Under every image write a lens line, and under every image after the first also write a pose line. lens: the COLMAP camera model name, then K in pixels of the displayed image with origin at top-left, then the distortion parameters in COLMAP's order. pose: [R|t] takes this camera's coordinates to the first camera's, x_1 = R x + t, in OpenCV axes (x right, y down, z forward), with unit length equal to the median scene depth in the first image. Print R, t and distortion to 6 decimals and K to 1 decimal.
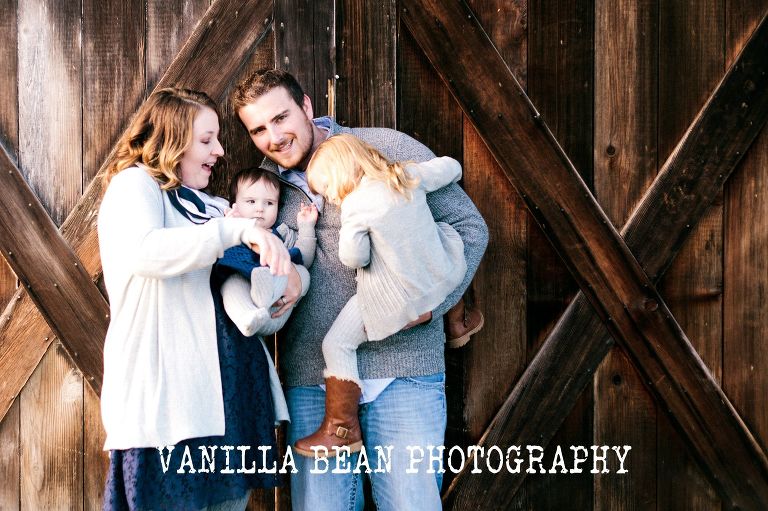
lens RADIAL K [[1118.4, 0, 366.3], [0, 1118.4, 252.1], [0, 0, 1]] dist [0.023032, 0.000000]
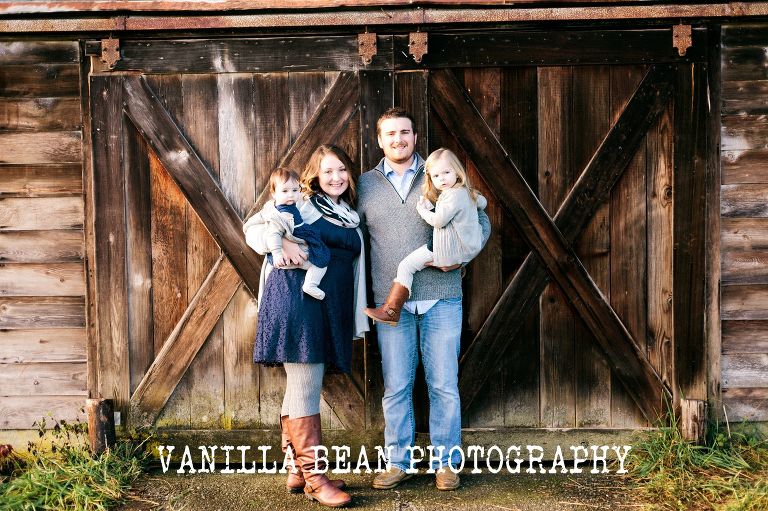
lens RADIAL K [[1118.4, 0, 381.9], [0, 1118.4, 257.5], [0, 0, 1]] dist [0.023032, 0.000000]
pose [[0.999270, -0.013547, -0.035711, 0.014039], [0.014824, 0.999250, 0.035760, -0.024238], [0.035199, -0.036263, 0.998722, -0.818891]]
